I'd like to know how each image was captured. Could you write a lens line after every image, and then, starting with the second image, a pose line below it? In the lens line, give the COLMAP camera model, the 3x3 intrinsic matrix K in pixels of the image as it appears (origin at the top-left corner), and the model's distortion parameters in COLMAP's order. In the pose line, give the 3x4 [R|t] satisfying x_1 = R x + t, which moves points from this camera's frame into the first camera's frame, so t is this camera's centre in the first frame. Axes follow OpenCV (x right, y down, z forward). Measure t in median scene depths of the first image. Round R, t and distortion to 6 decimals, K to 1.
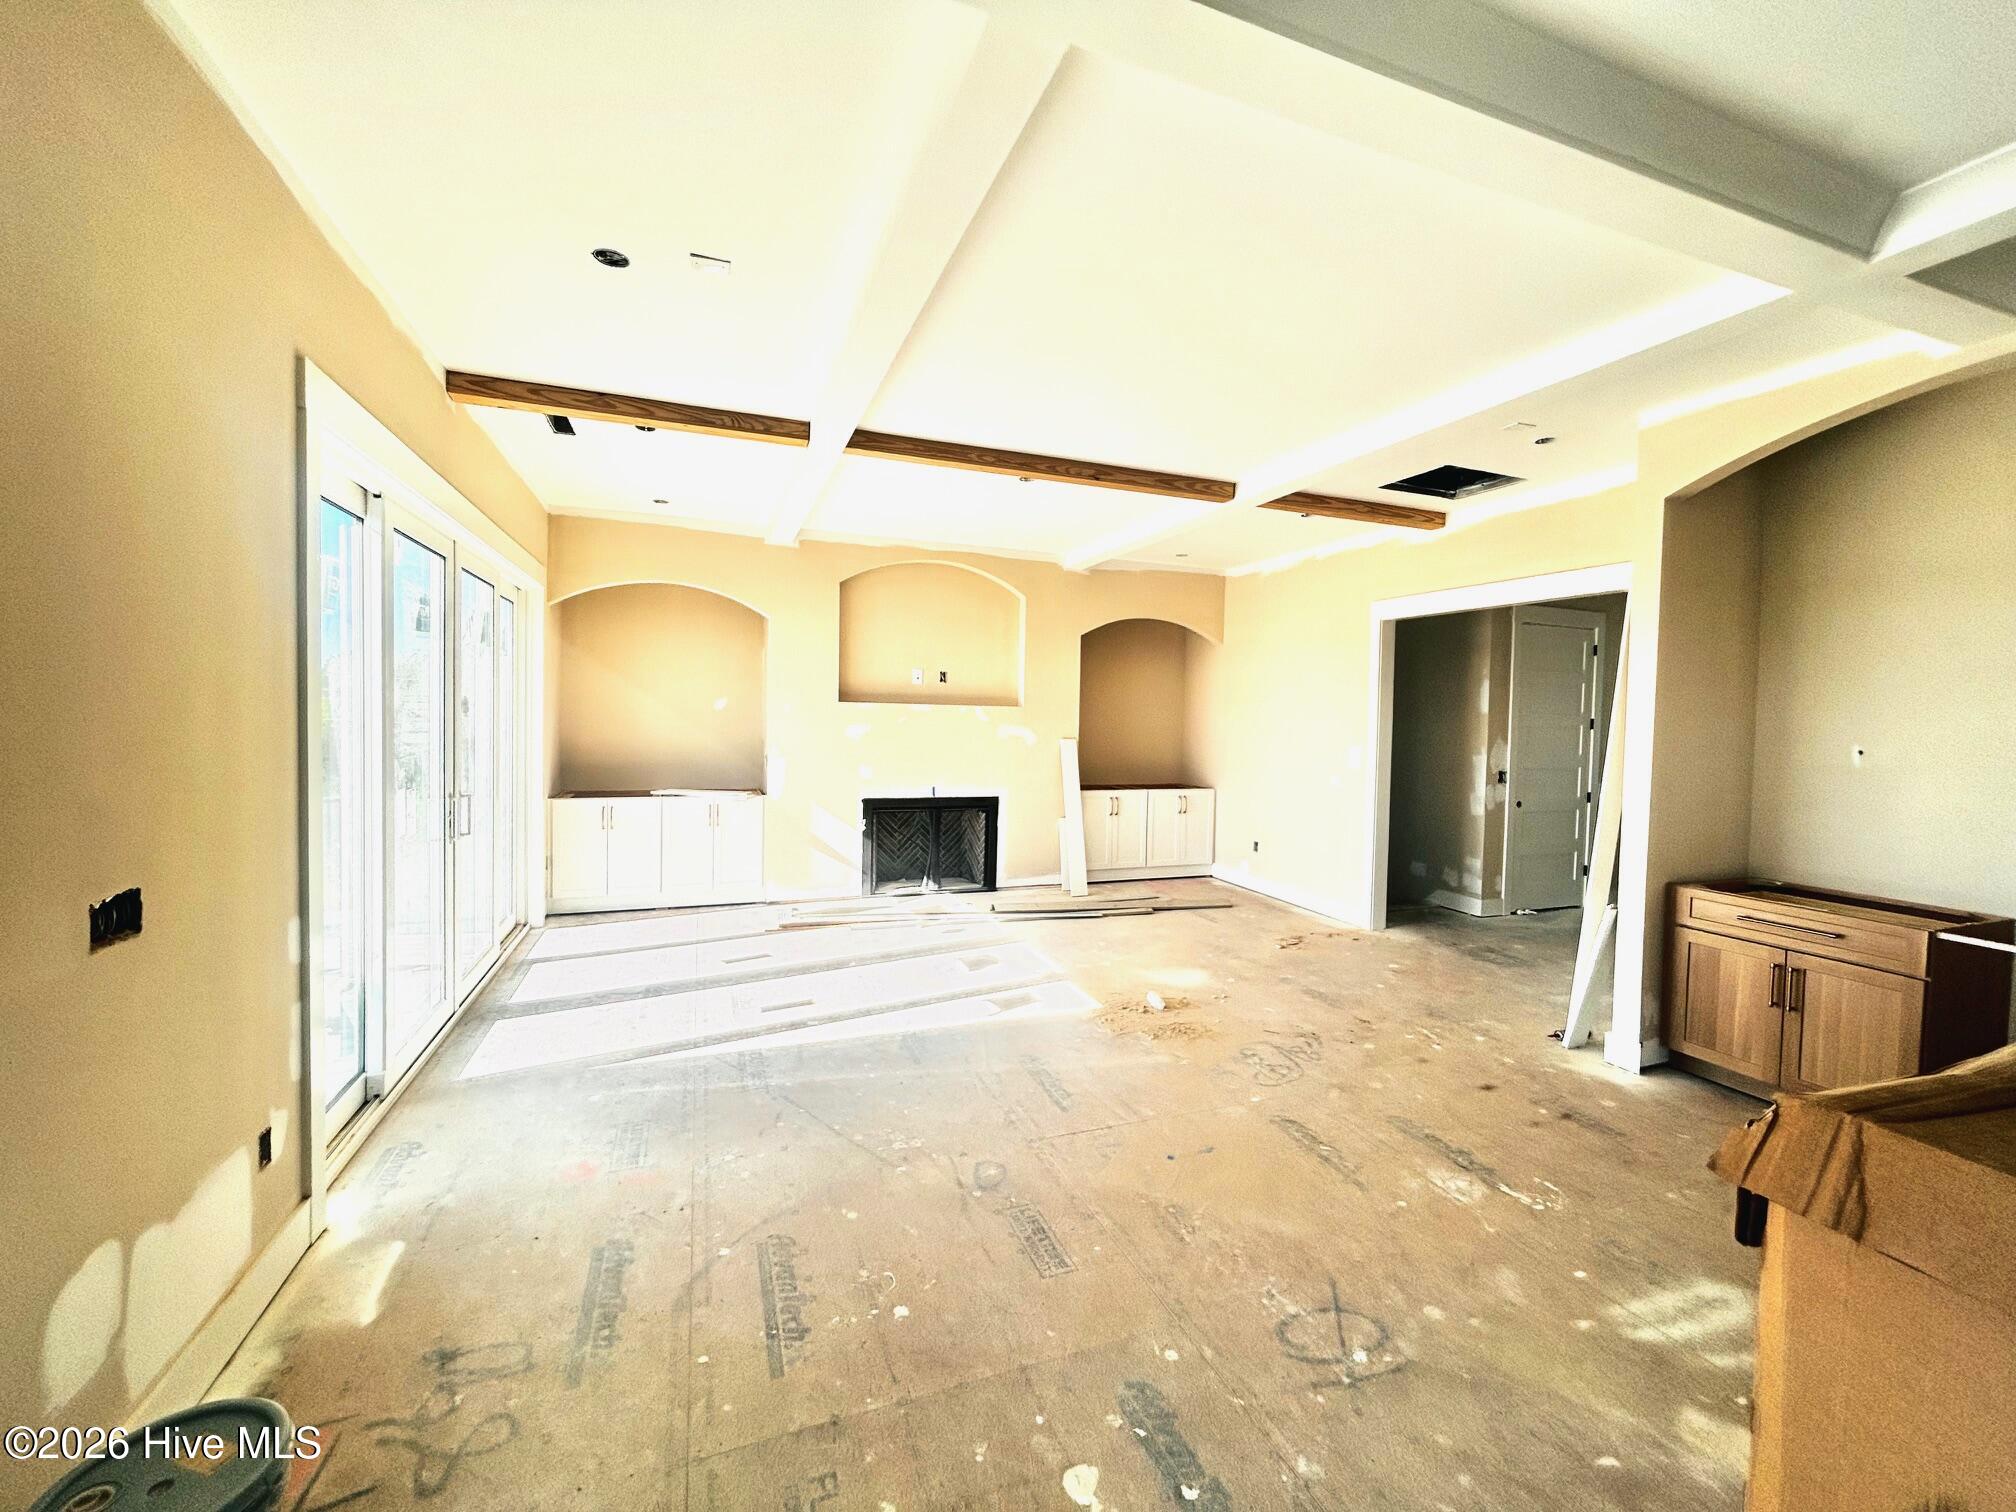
lens RADIAL K [[816.5, 0, 1001.8], [0, 816.5, 747.1], [0, 0, 1]] dist [-0.000721, 0.000067]
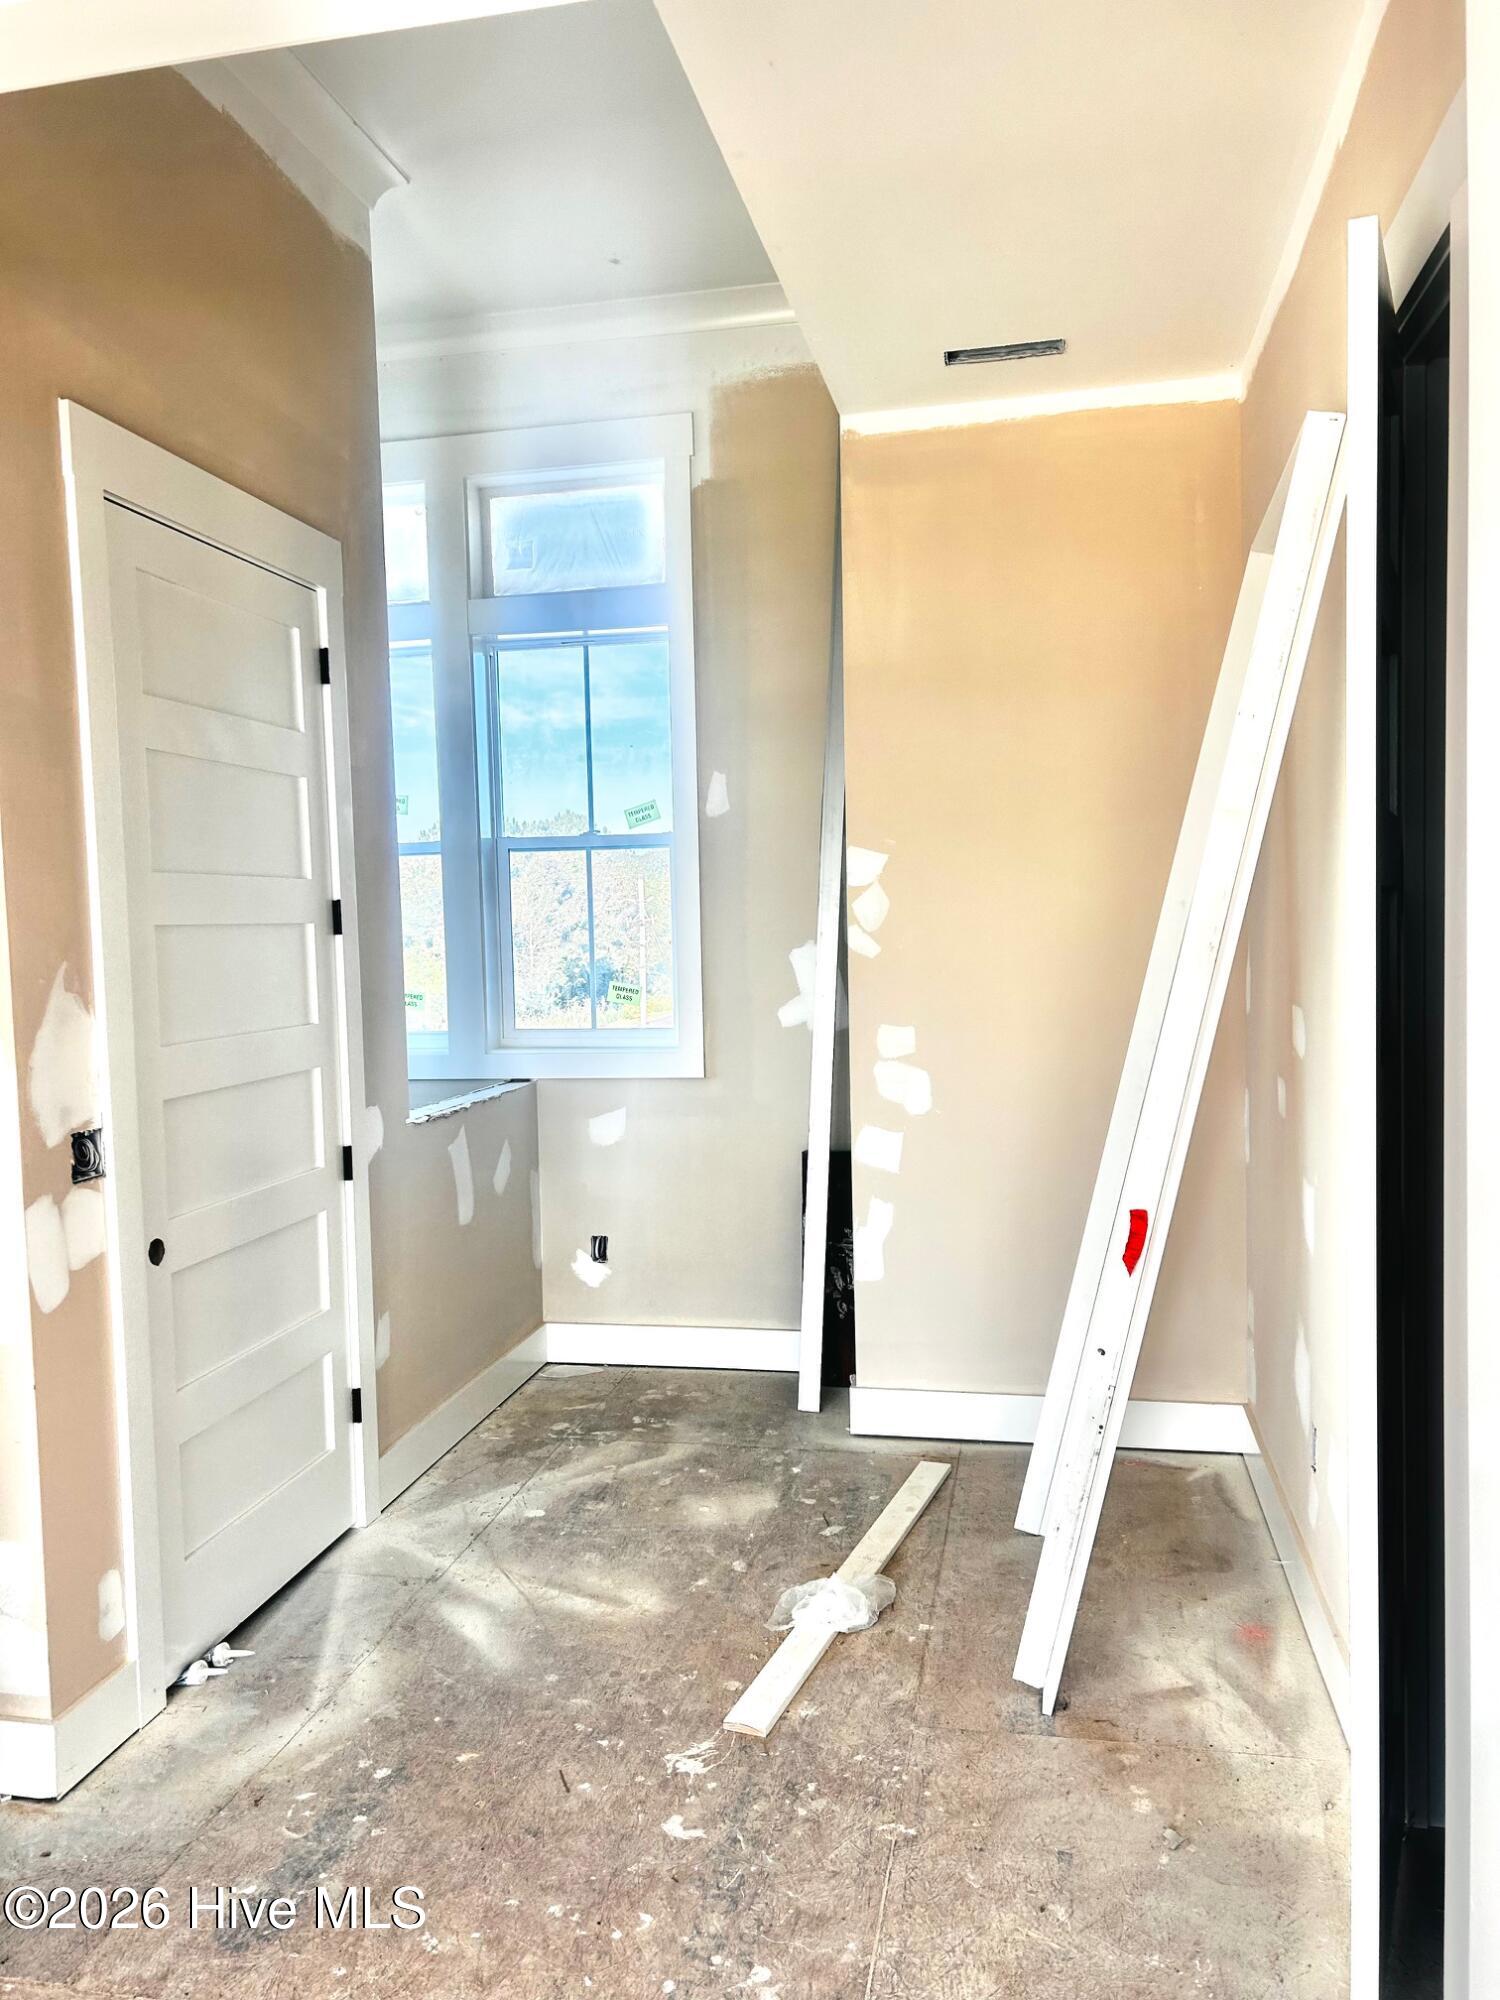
lens RADIAL K [[1507.0, 0, 745.9], [0, 1507.0, 1007.0], [0, 0, 1]] dist [0.013846, 0.004762]
pose [[0.530885, -0.082248, 0.843443, 0.351660], [0.070276, 0.996124, 0.052903, -0.014438], [-0.844525, 0.031189, 0.534607, 0.606901]]
